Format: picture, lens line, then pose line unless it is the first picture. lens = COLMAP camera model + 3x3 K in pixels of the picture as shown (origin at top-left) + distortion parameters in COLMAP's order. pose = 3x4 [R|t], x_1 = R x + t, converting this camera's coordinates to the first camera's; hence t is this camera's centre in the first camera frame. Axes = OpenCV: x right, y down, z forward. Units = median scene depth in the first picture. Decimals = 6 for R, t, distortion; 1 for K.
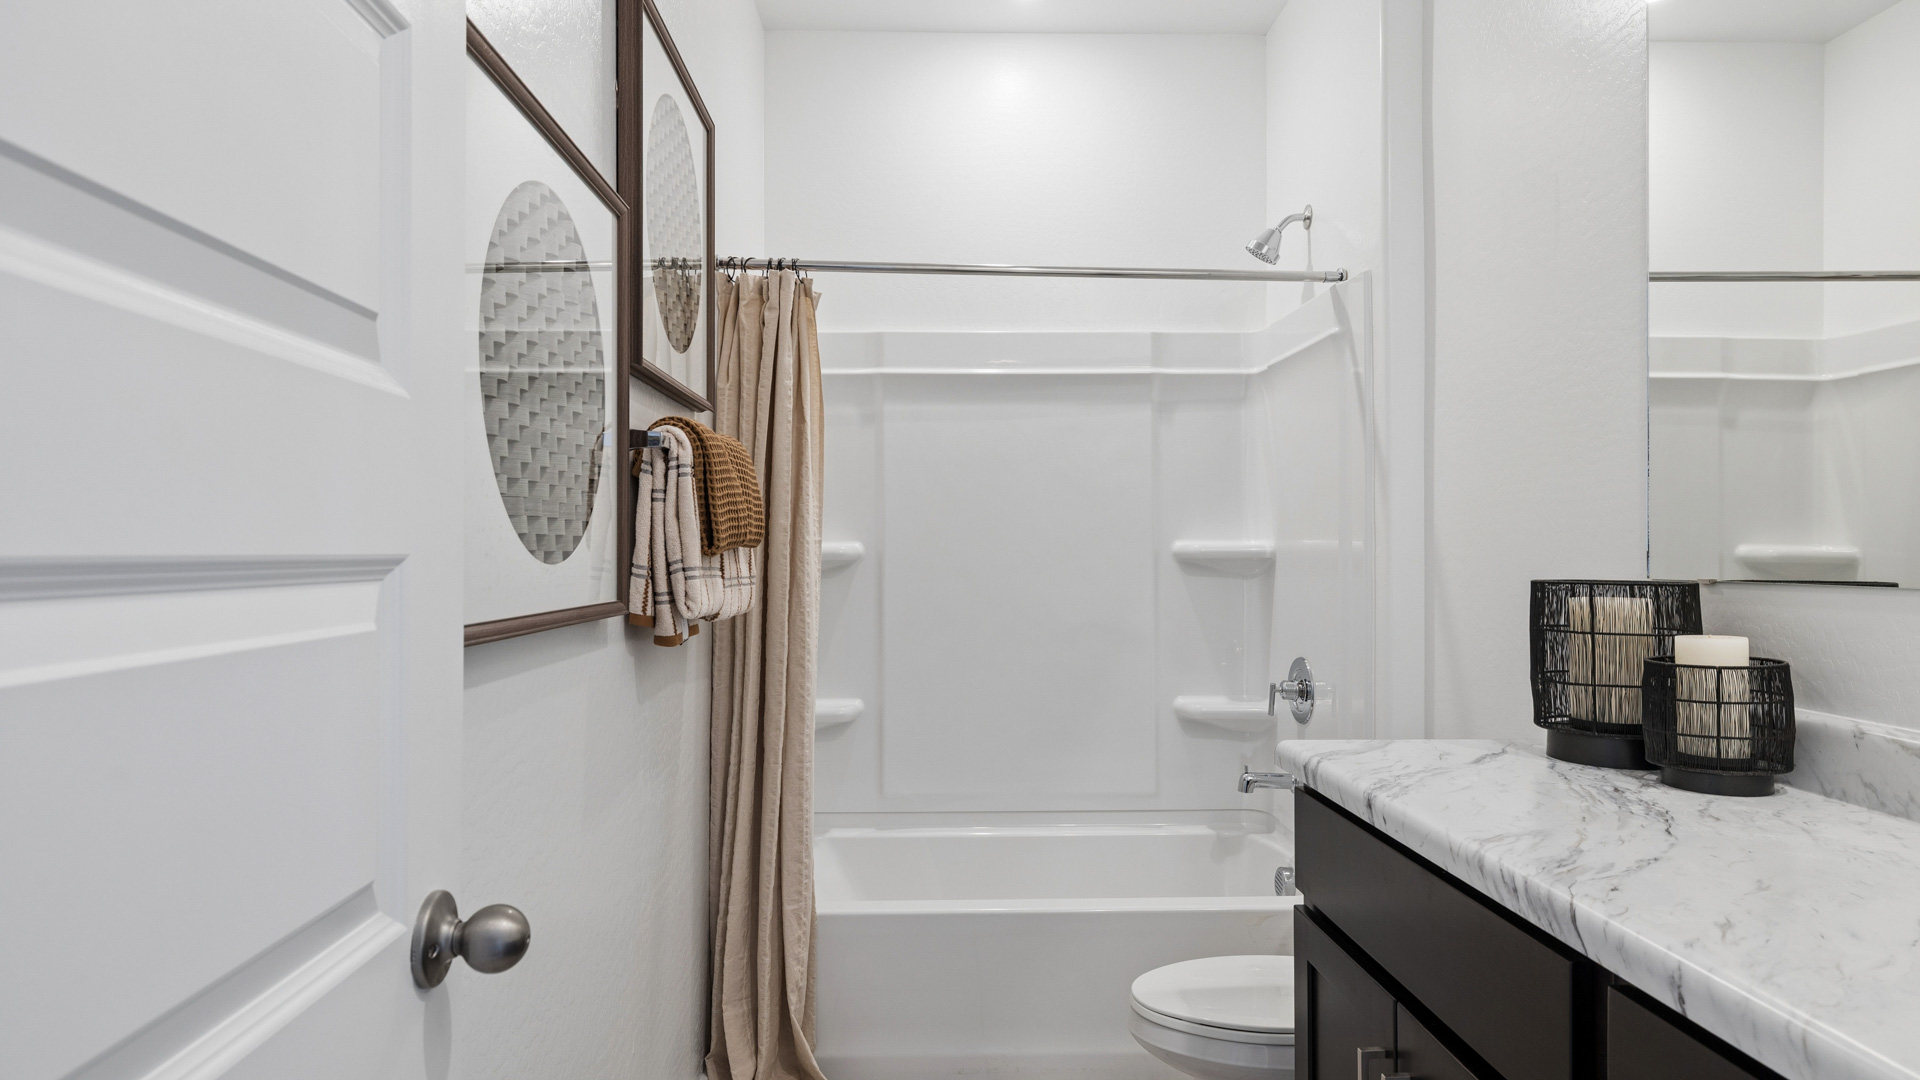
lens RADIAL K [[1076.3, 0, 950.8], [0, 1076.3, 536.7], [0, 0, 1]] dist [0.001465, 0.001385]
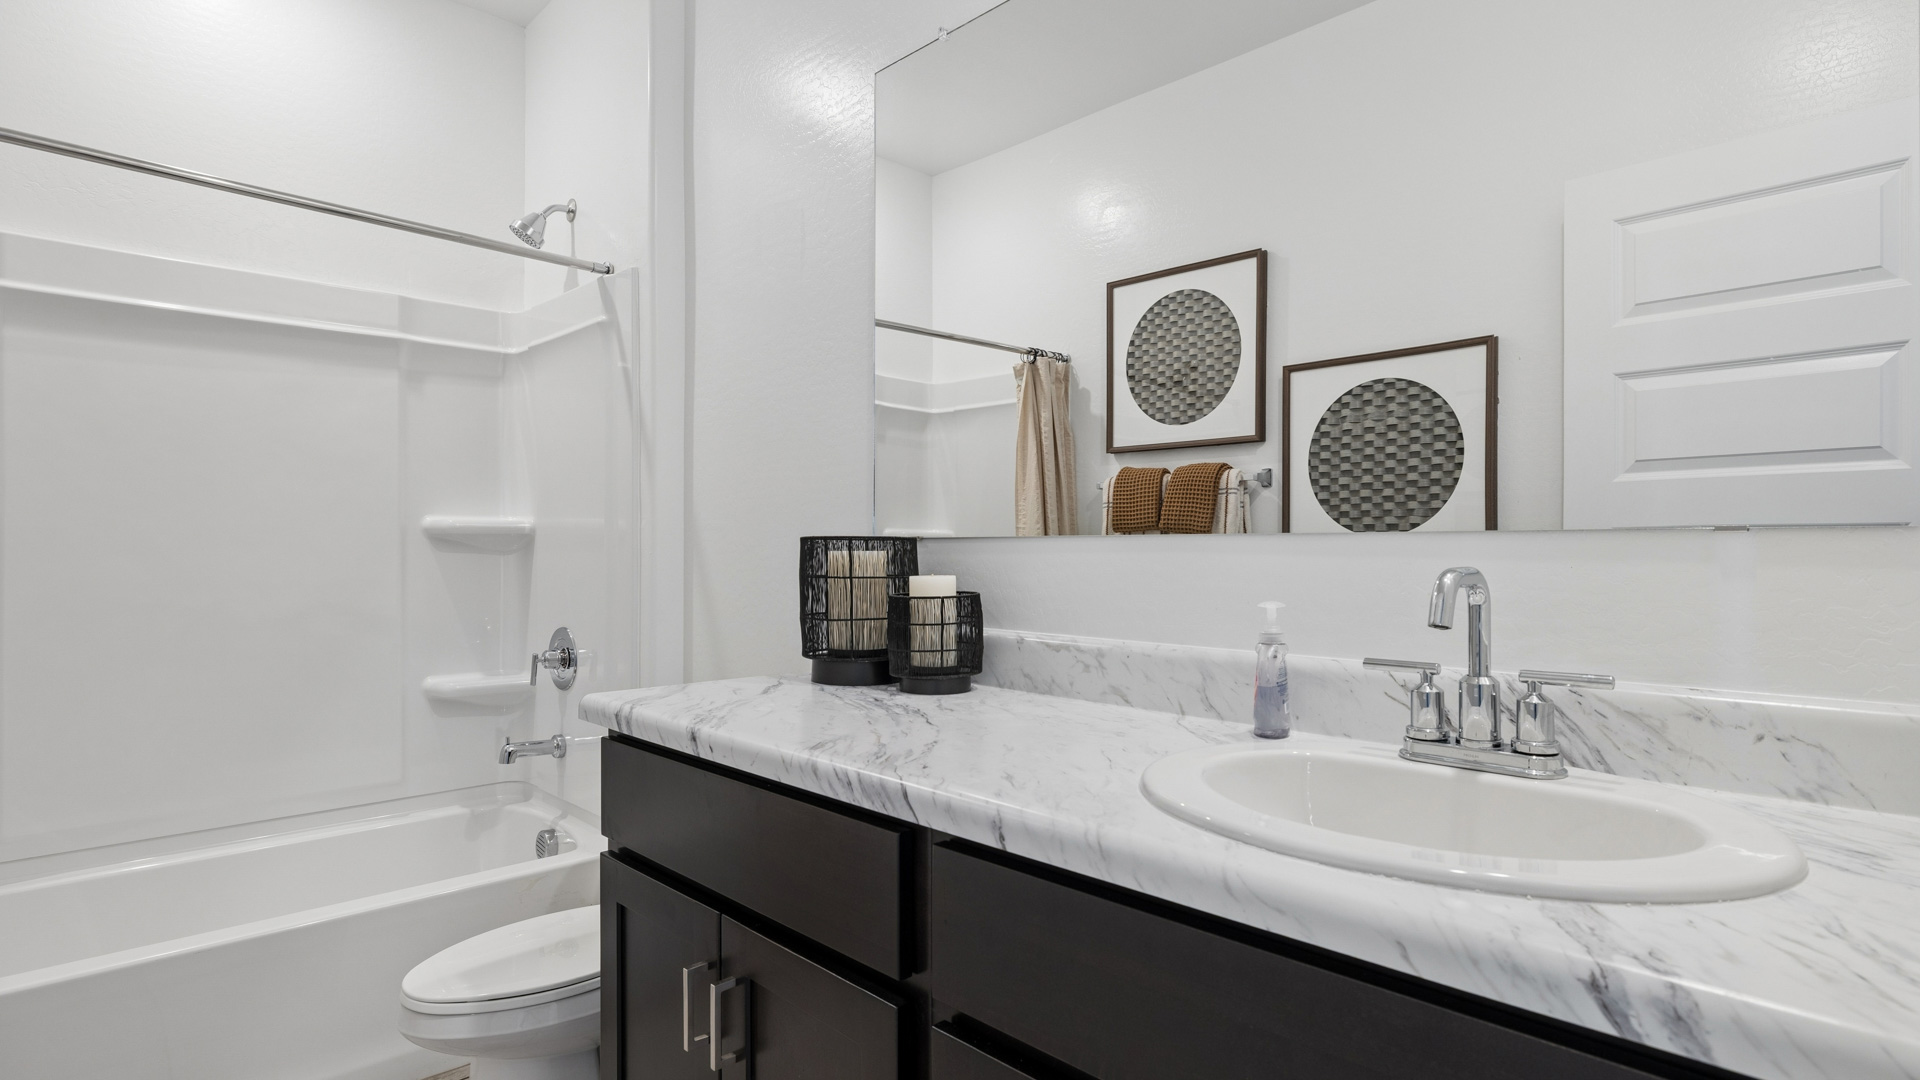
lens RADIAL K [[972.7, 0, 960.8], [0, 972.7, 534.6], [0, 0, 1]] dist [-0.005644, 0.001352]
pose [[0.742014, 0.008140, 0.670335, -0.049100], [-0.012778, 0.999916, 0.002002, 0.033467], [-0.670262, -0.010051, 0.742056, 0.087190]]
